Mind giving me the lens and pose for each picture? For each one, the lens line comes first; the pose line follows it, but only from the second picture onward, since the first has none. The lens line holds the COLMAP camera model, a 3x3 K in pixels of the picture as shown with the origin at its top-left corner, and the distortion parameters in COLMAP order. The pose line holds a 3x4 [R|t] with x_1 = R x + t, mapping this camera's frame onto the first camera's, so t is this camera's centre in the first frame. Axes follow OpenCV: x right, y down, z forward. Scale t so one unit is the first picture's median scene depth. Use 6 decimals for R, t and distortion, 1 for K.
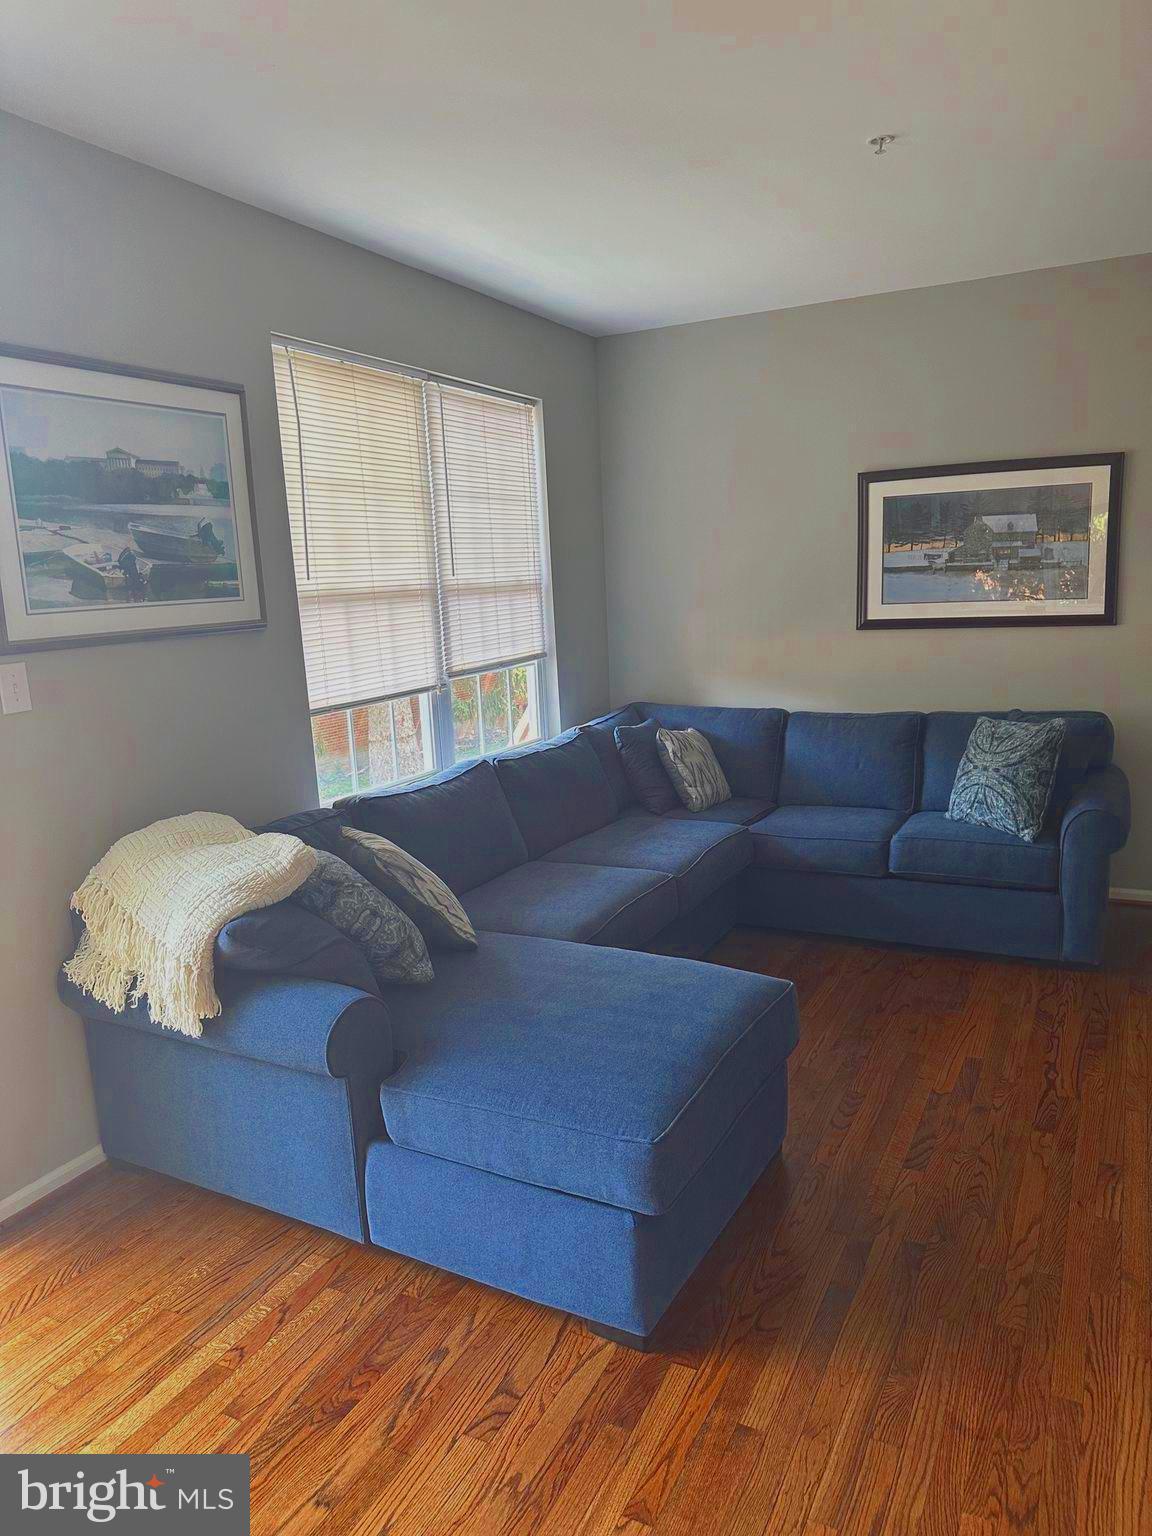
lens RADIAL K [[1081.5, 0, 561.5], [0, 1081.5, 762.4], [0, 0, 1]] dist [0.041836, -0.051064]
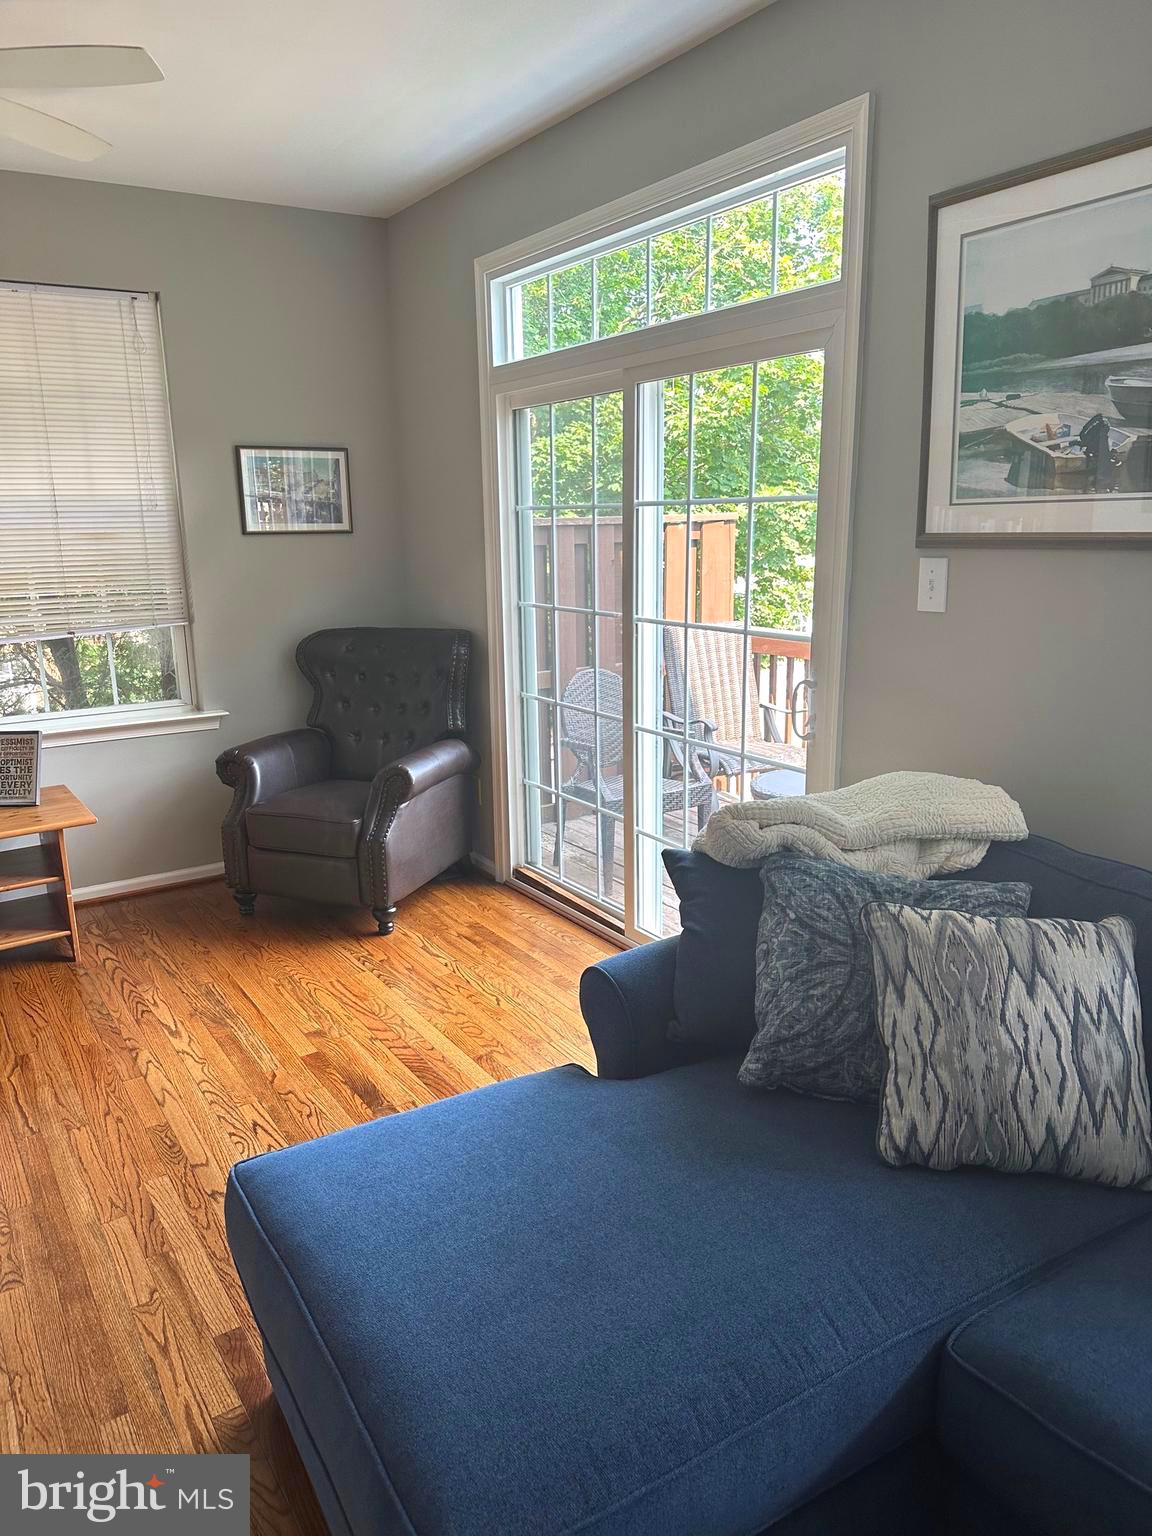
lens RADIAL K [[1081.5, 0, 572.0], [0, 1081.5, 769.2], [0, 0, 1]] dist [0.041836, -0.051064]
pose [[-0.492428, 0.250281, -0.833591, 0.262165], [-0.112913, 0.931297, 0.346318, -0.118739], [0.862998, 0.264660, -0.430337, 0.671712]]
